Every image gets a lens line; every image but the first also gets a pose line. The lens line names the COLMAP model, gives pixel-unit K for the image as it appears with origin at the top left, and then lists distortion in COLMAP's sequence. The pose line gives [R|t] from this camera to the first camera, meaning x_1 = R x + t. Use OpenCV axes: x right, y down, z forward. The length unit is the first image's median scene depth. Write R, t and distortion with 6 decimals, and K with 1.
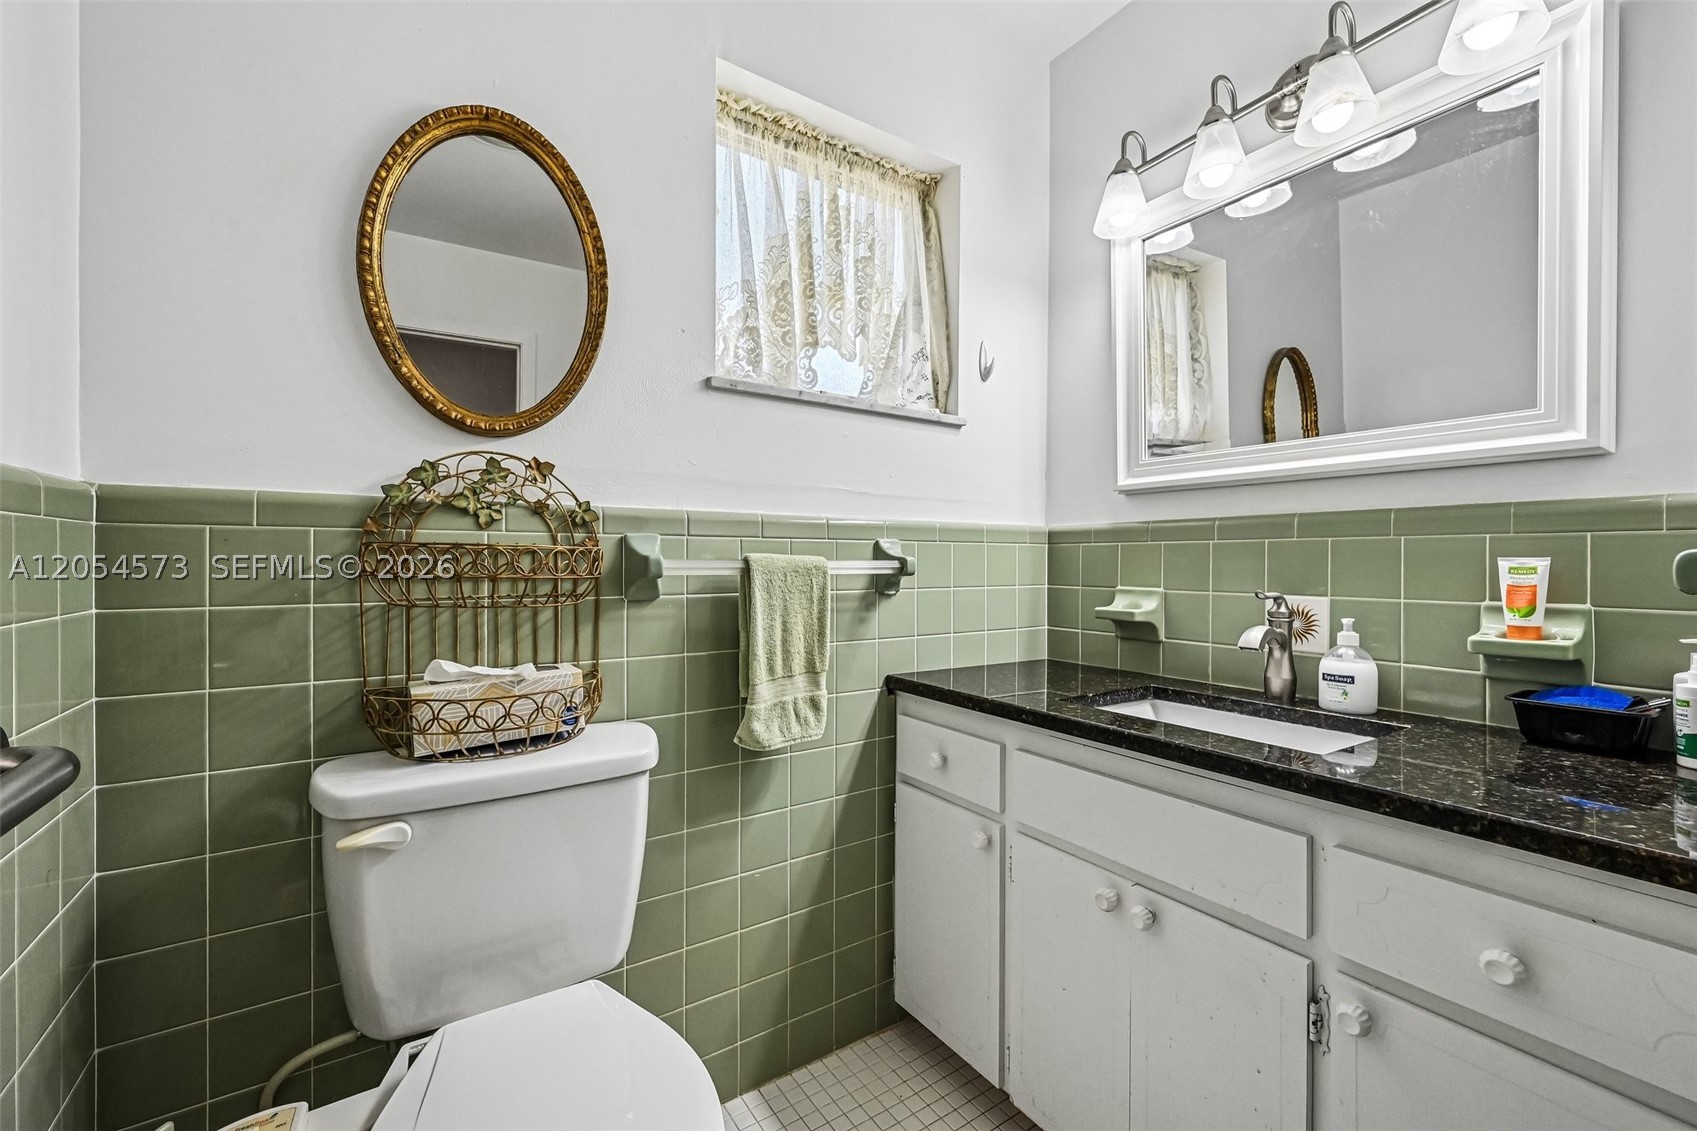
lens RADIAL K [[682.4, 0, 849.0], [0, 682.4, 563.7], [0, 0, 1]] dist [-0.001373, -0.001202]
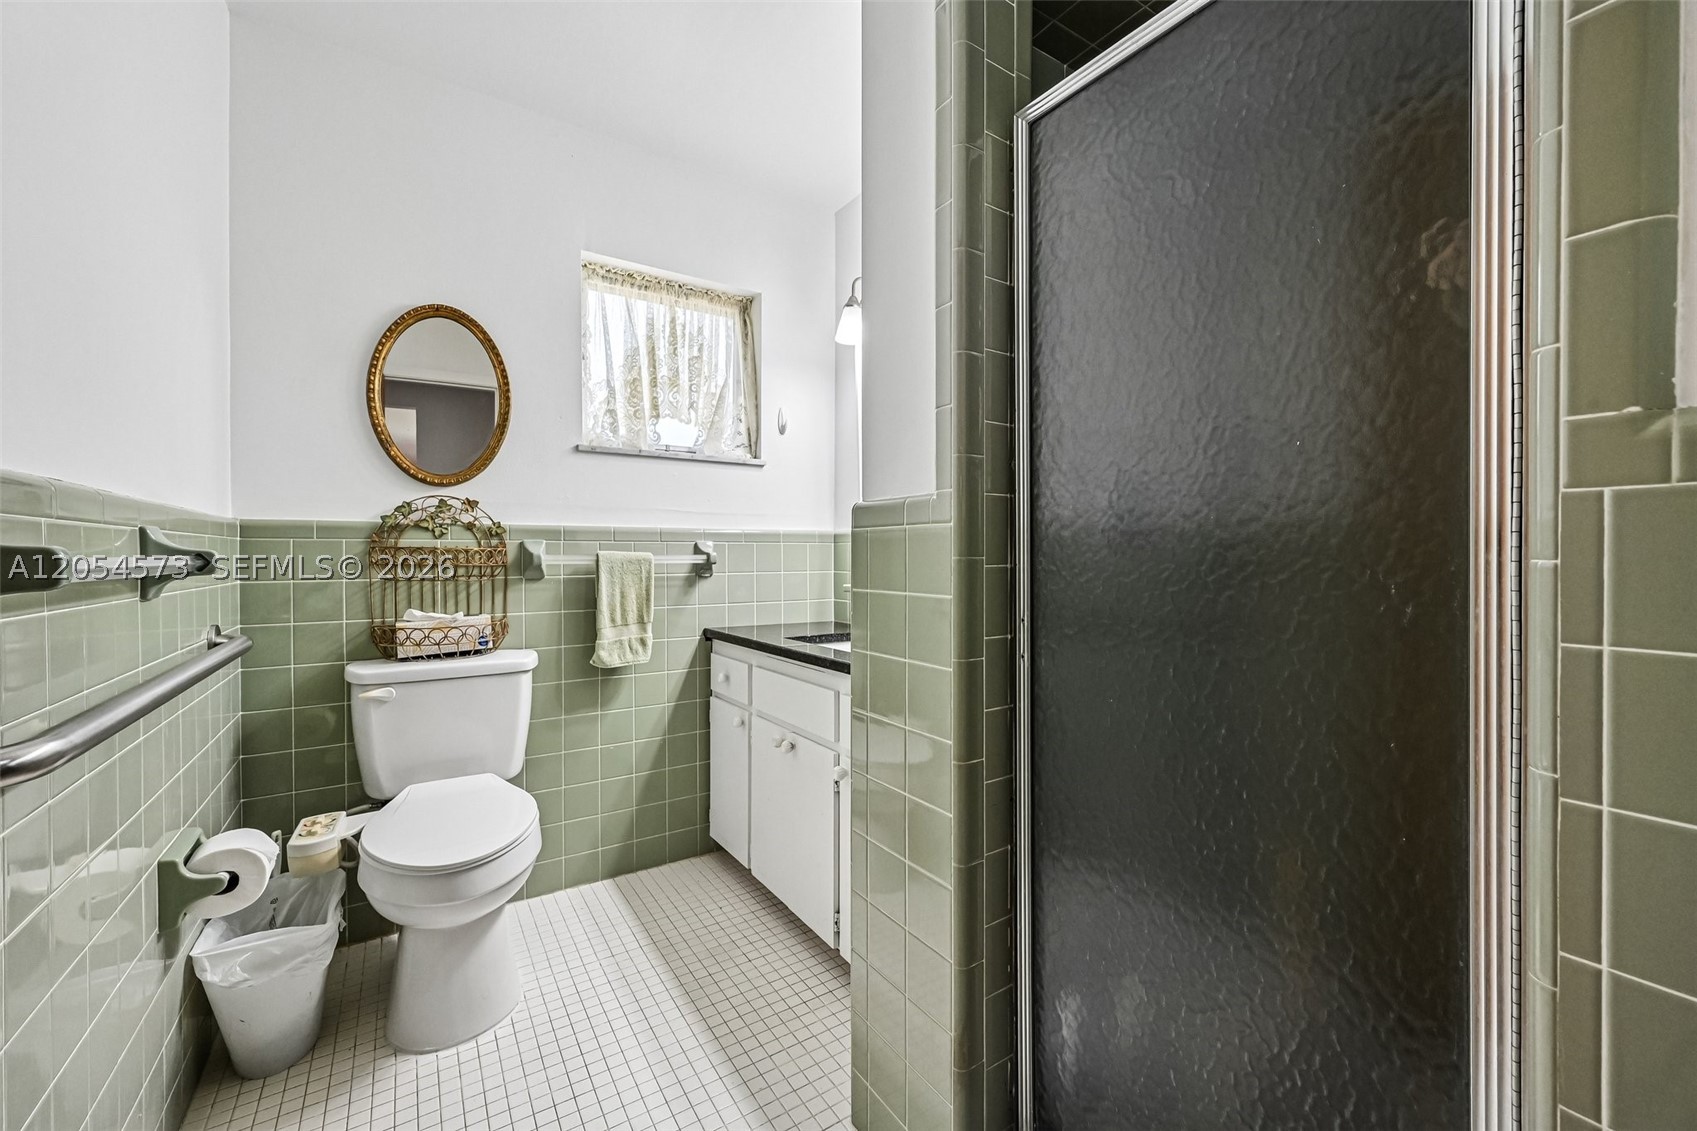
lens RADIAL K [[682.4, 0, 846.2], [0, 682.4, 561.3], [0, 0, 1]] dist [-0.001373, -0.001202]
pose [[0.999722, -0.007698, -0.022288, 0.481654], [0.007714, 0.999970, 0.000623, 0.013244], [0.022282, -0.000794, 0.999751, -0.641030]]
